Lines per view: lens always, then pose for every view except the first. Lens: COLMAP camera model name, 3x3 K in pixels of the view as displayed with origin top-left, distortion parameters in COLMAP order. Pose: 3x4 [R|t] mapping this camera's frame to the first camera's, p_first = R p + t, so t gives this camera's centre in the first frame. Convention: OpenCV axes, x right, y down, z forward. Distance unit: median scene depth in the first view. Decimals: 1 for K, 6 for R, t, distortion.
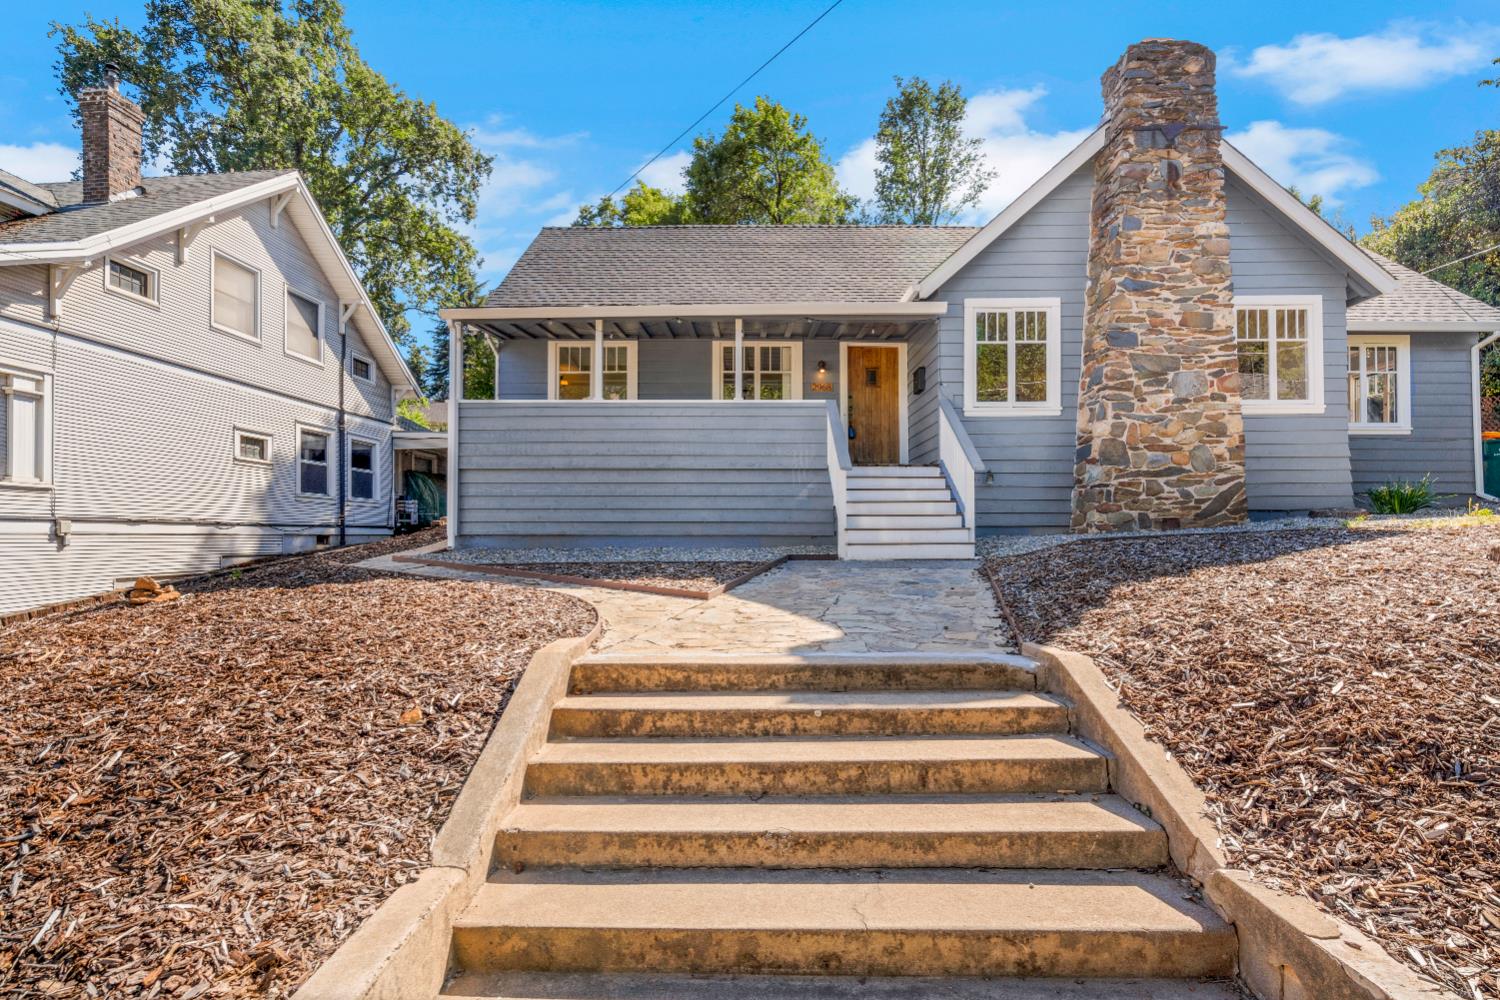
lens RADIAL K [[688.0, 0, 751.2], [0, 688.0, 530.5], [0, 0, 1]] dist [0.000057, -0.000041]
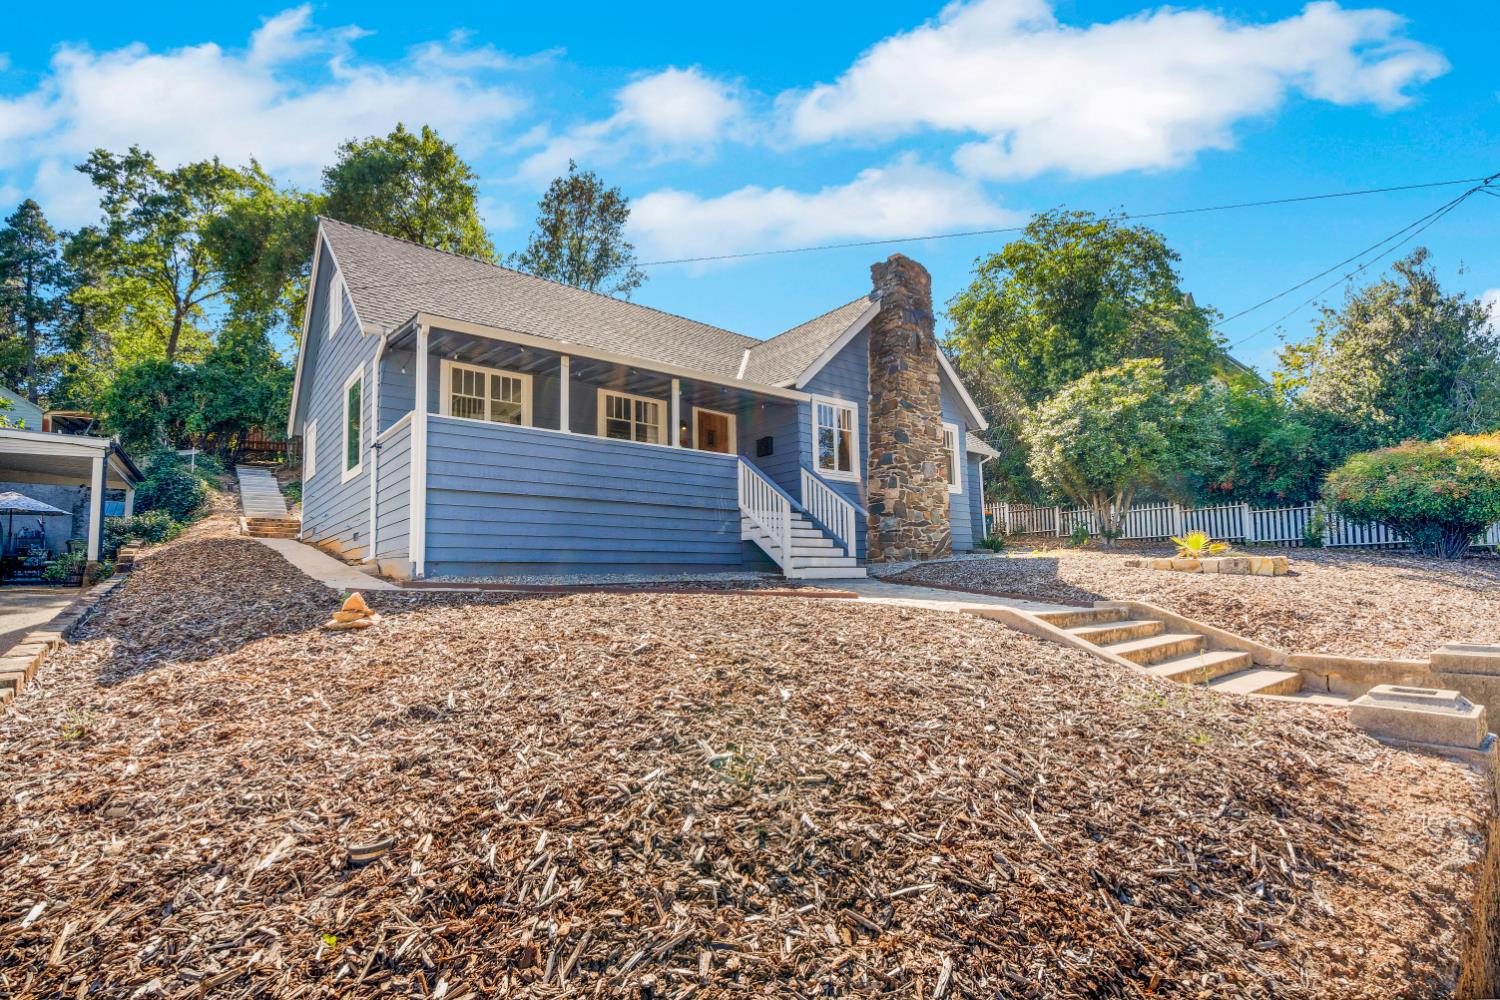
lens RADIAL K [[698.5, 0, 746.5], [0, 698.5, 538.2], [0, 0, 1]] dist [-0.025129, 0.000492]
pose [[0.763874, 0.029101, 0.644709, -0.740297], [0.017544, 0.997677, -0.065821, 0.047017], [-0.645127, 0.061590, 0.761589, 0.039303]]
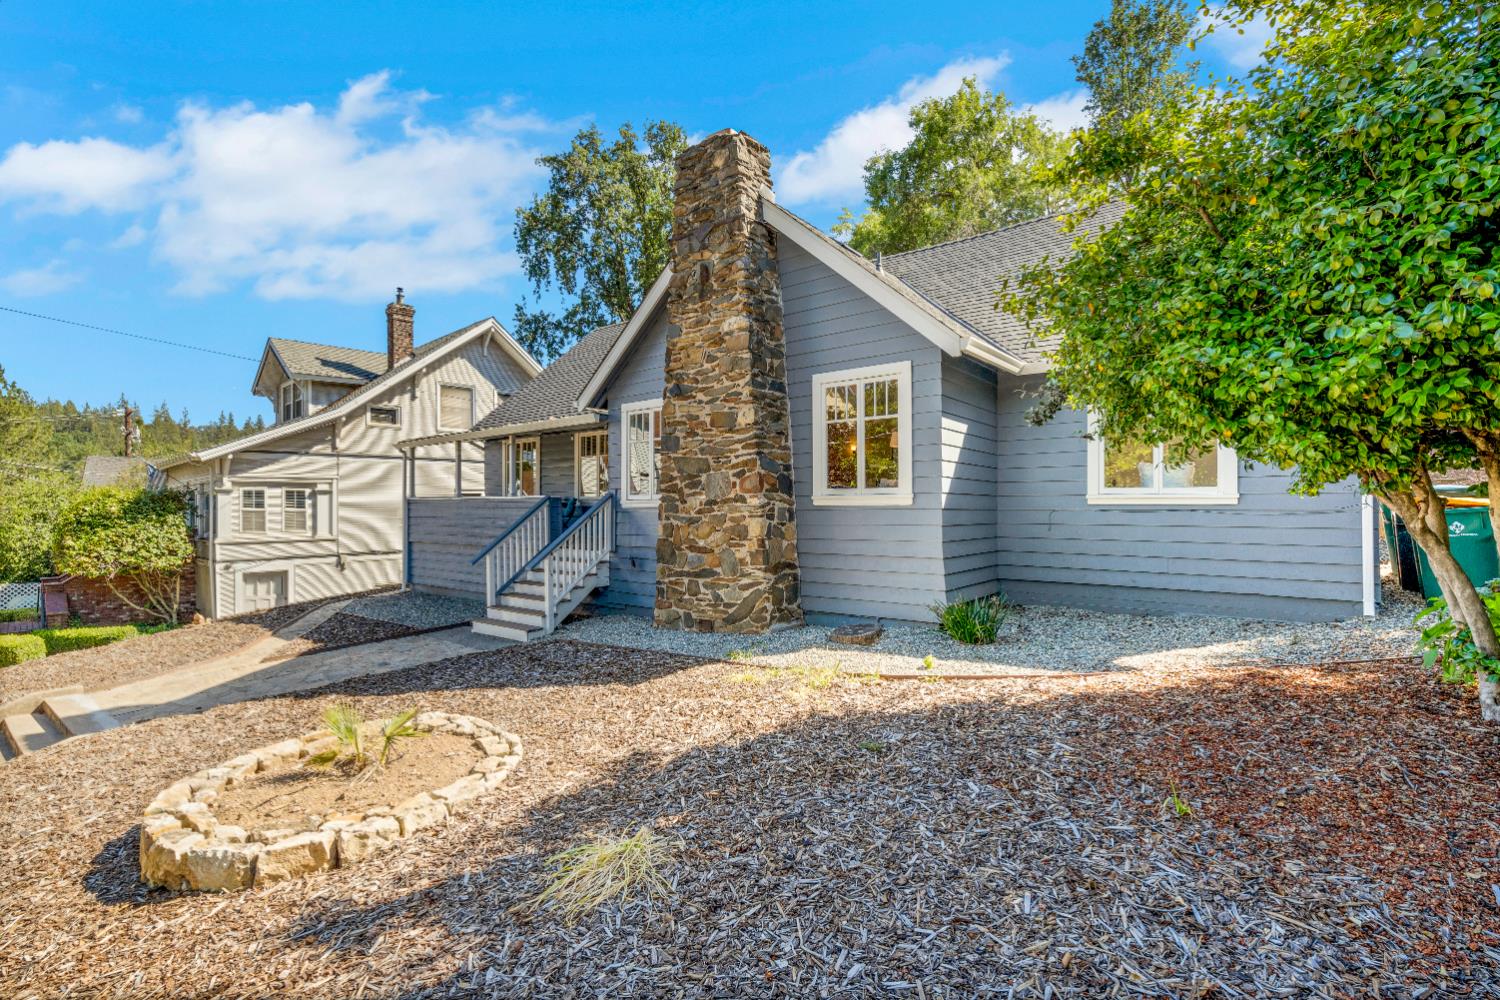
lens RADIAL K [[691.5, 0, 740.5], [0, 691.5, 505.3], [0, 0, 1]] dist [-0.000307, 0.000403]
pose [[0.784362, -0.003711, -0.620292, 1.271476], [0.005651, 0.999983, 0.001163, -0.185036], [0.620278, -0.004418, 0.784370, 0.245010]]
